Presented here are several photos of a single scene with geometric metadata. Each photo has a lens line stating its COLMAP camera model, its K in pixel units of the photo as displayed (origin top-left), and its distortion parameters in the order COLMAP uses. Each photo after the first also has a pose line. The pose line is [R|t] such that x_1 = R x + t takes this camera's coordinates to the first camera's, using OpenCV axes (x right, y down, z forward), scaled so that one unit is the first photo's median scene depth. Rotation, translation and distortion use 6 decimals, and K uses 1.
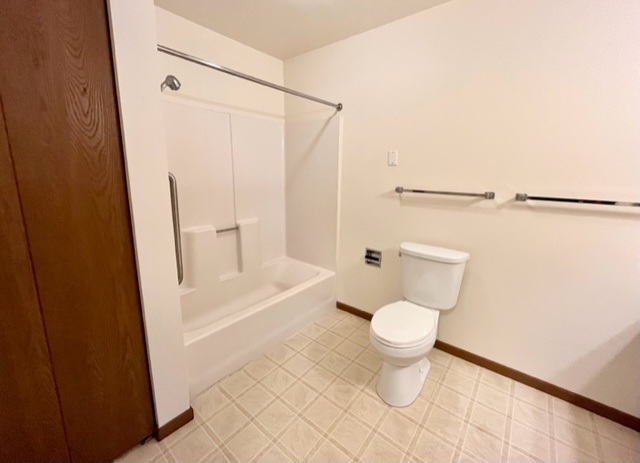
lens RADIAL K [[267.9, 0, 319.8], [0, 267.9, 226.7], [0, 0, 1]] dist [0.001478, 0.000084]
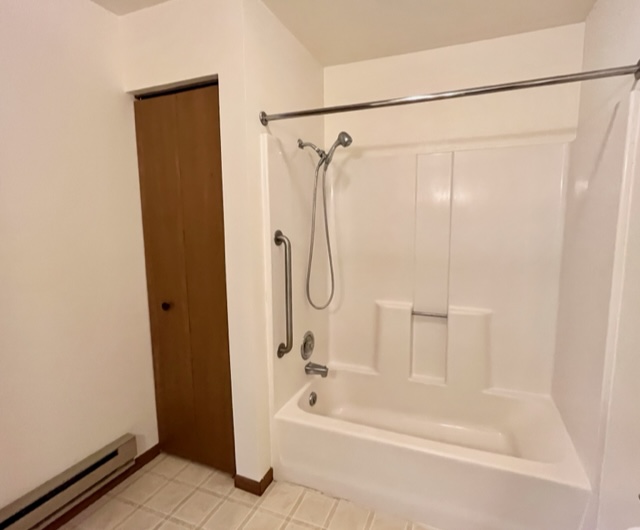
lens RADIAL K [[323.9, 0, 320.4], [0, 323.9, 267.6], [0, 0, 1]] dist [-0.006583, -0.000505]
pose [[0.317140, 0.090043, -0.944095, 0.383547], [-0.186822, 0.981908, 0.030893, -0.089282], [0.929796, 0.166580, 0.328224, 0.461670]]
